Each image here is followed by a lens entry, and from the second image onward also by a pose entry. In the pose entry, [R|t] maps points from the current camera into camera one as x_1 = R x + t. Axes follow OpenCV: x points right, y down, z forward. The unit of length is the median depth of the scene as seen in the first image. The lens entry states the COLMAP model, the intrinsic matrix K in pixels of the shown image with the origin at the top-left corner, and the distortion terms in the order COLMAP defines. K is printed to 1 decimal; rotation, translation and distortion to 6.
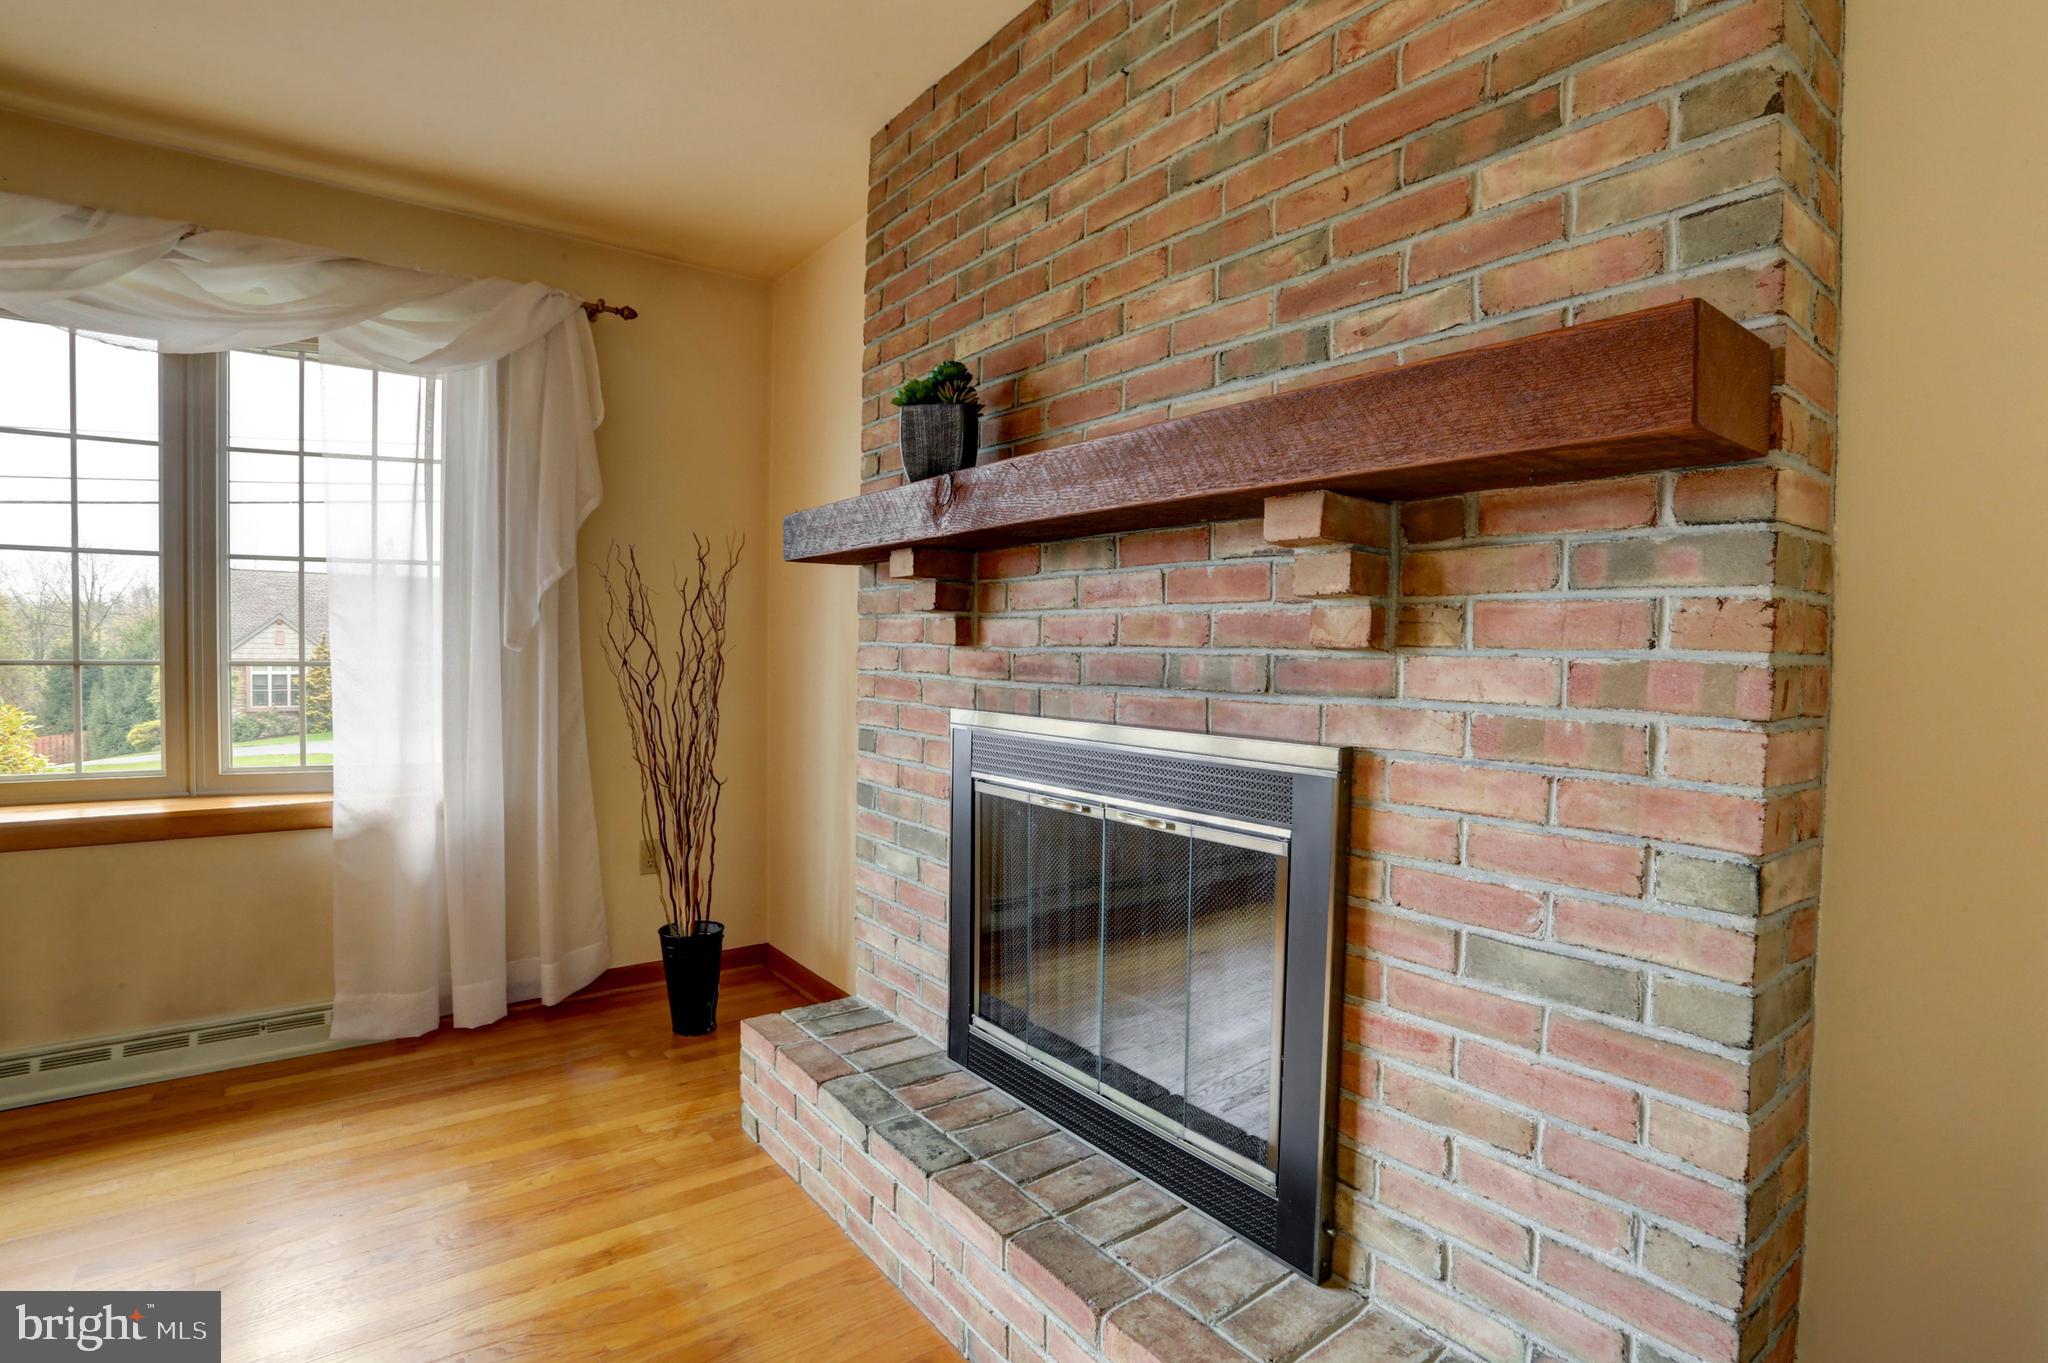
lens RADIAL K [[993.8, 0, 1024.0], [0, 993.8, 681.5], [0, 0, 1]] dist [-0.085271, 0.037111]
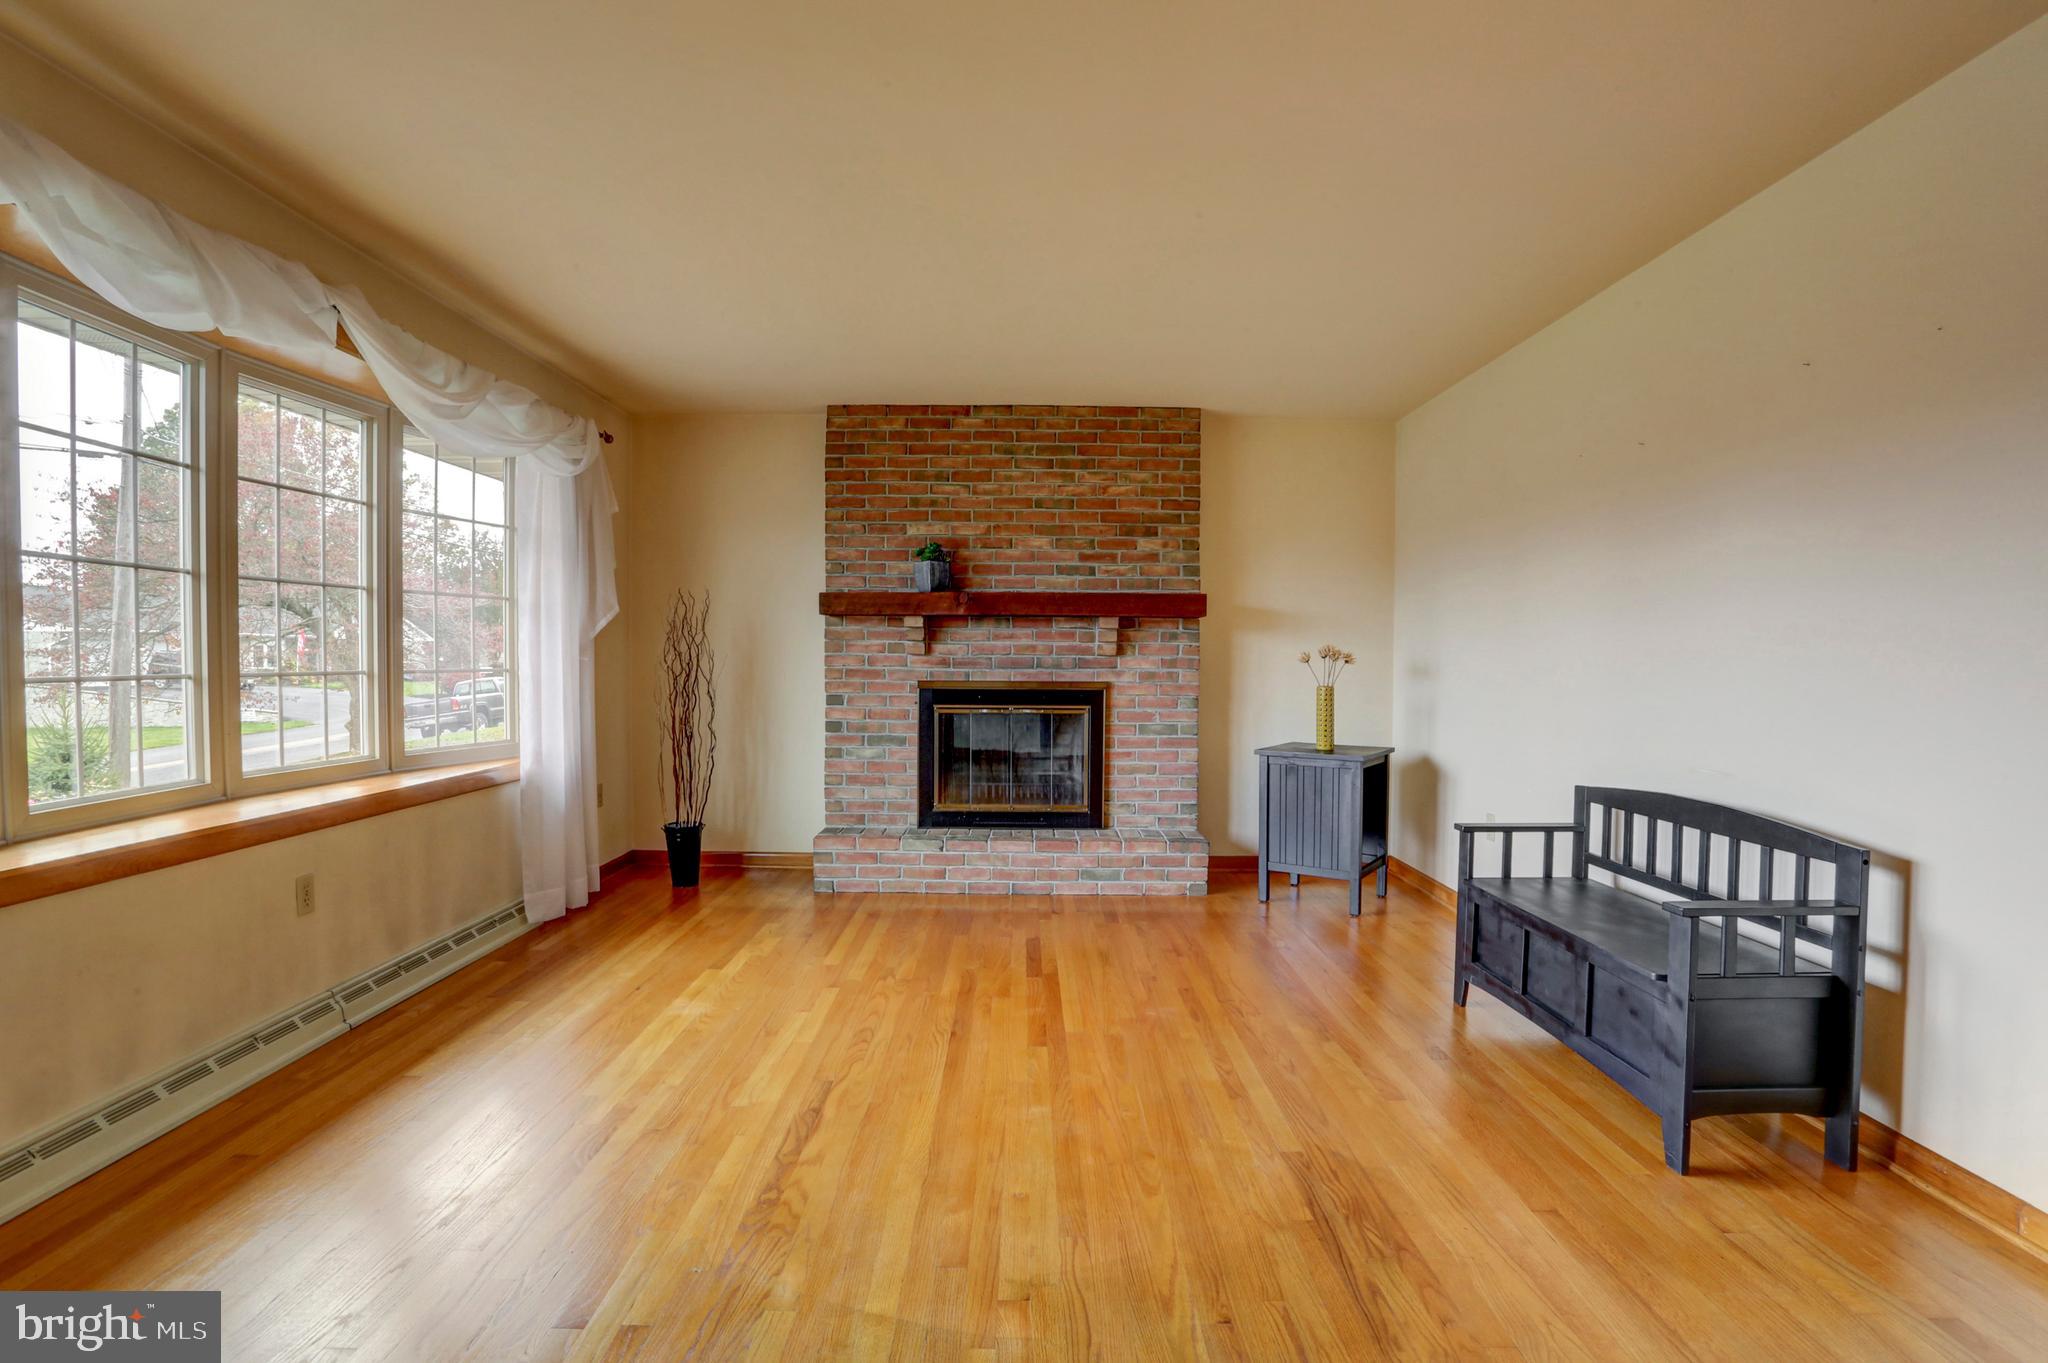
lens RADIAL K [[993.8, 0, 1024.0], [0, 993.8, 681.5], [0, 0, 1]] dist [-0.085271, 0.037111]
pose [[0.598849, -0.029987, 0.800300, -2.434306], [0.026794, 0.999490, 0.017401, -0.006811], [-0.800414, 0.011023, 0.599347, -0.863025]]
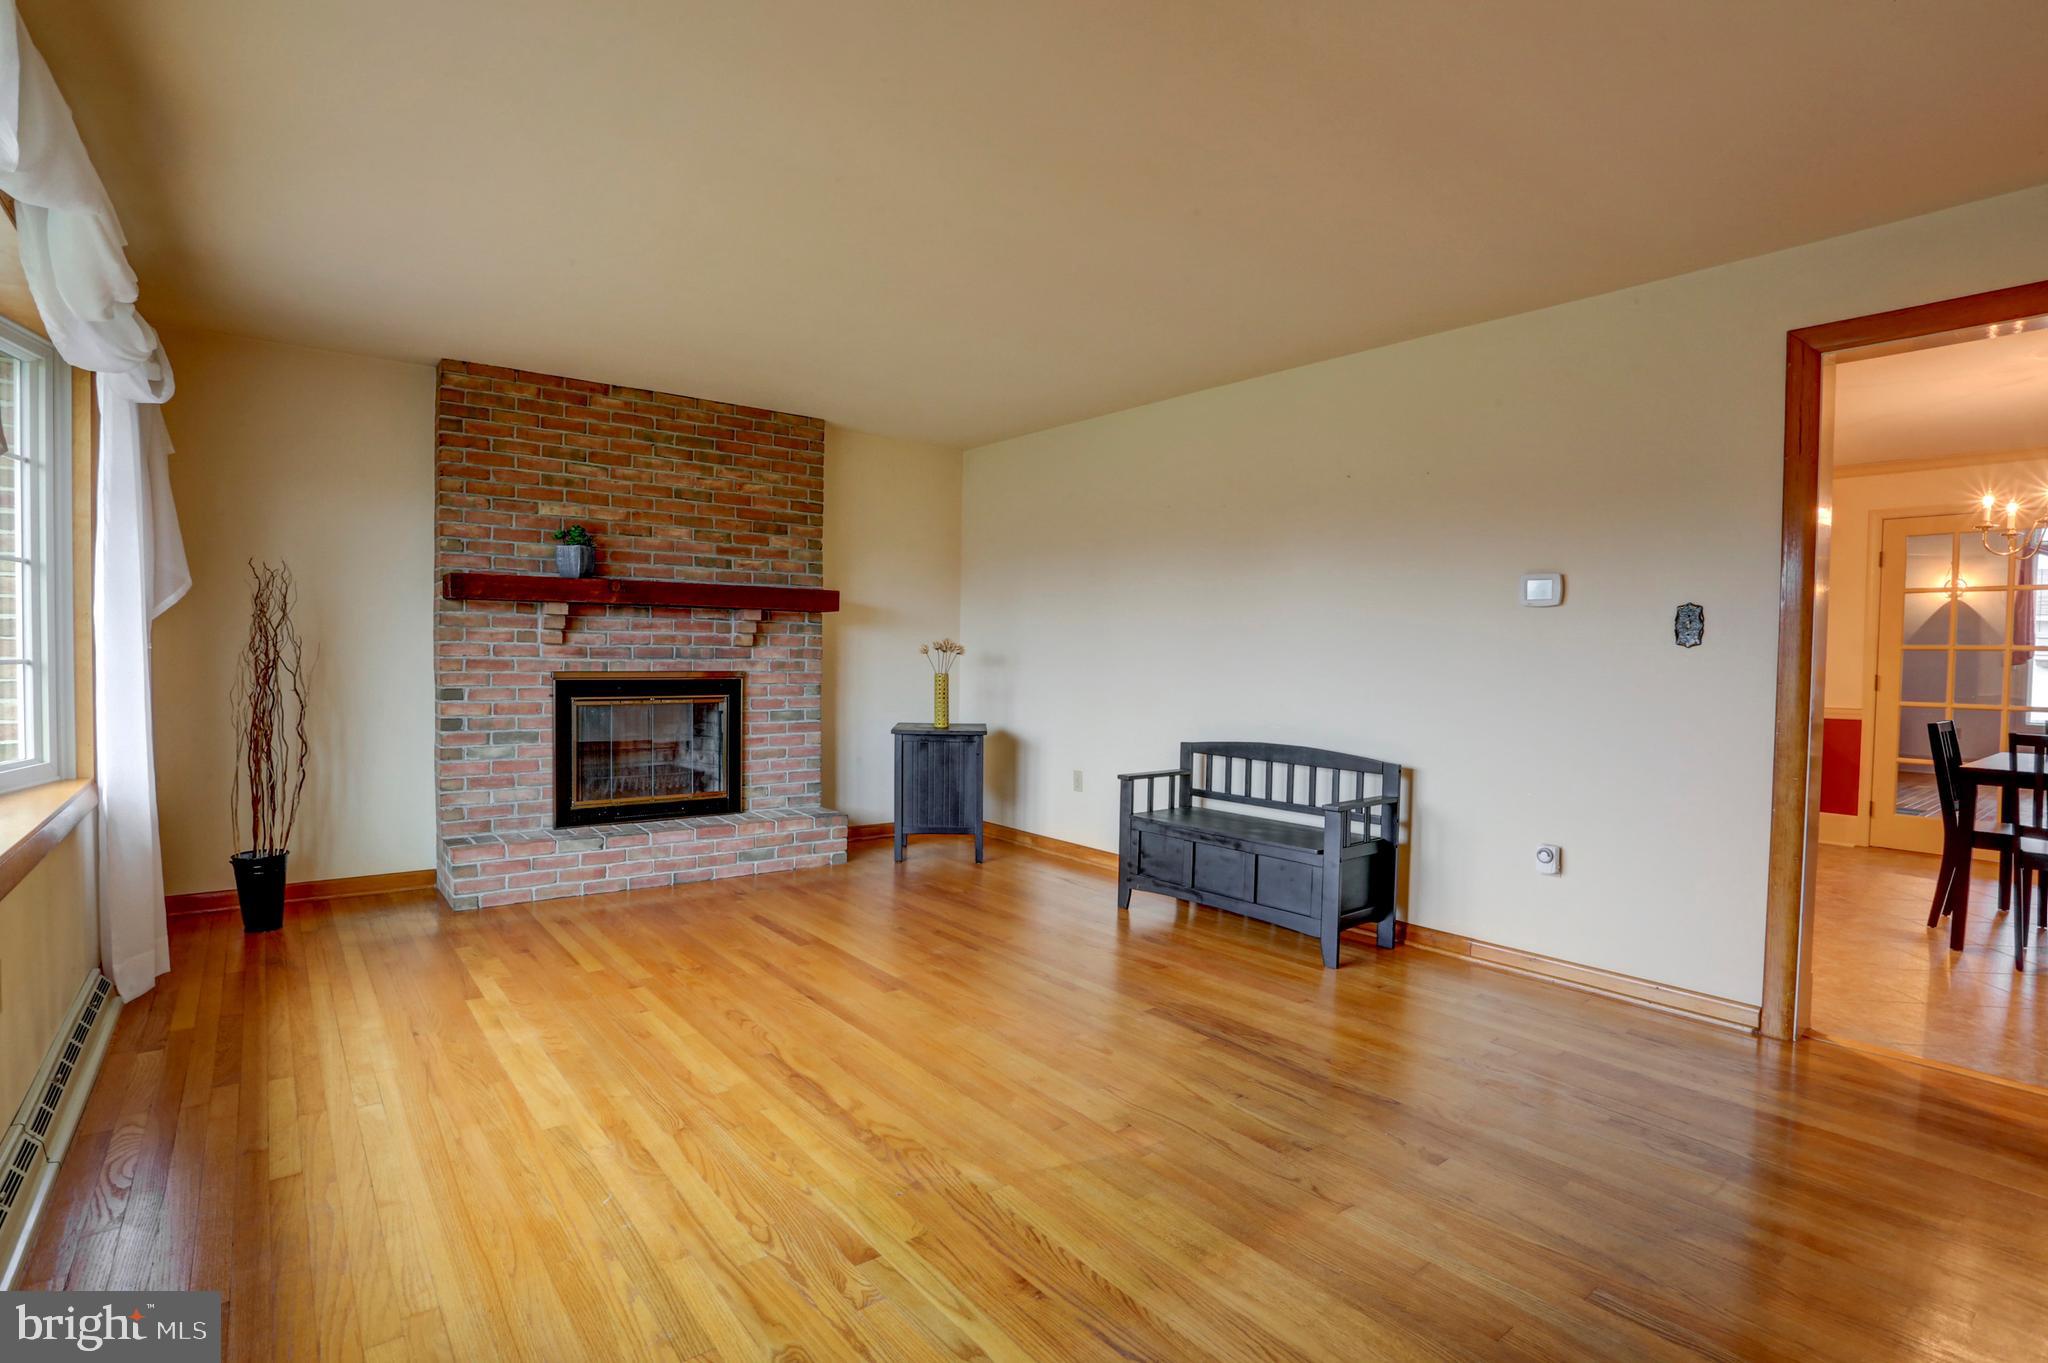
lens RADIAL K [[993.8, 0, 1024.0], [0, 993.8, 681.5], [0, 0, 1]] dist [-0.085271, 0.037111]
pose [[-0.026400, -0.045775, 0.998603, -3.049124], [0.015895, 0.998806, 0.046205, -0.046832], [-0.999525, 0.017093, -0.025640, -0.018809]]
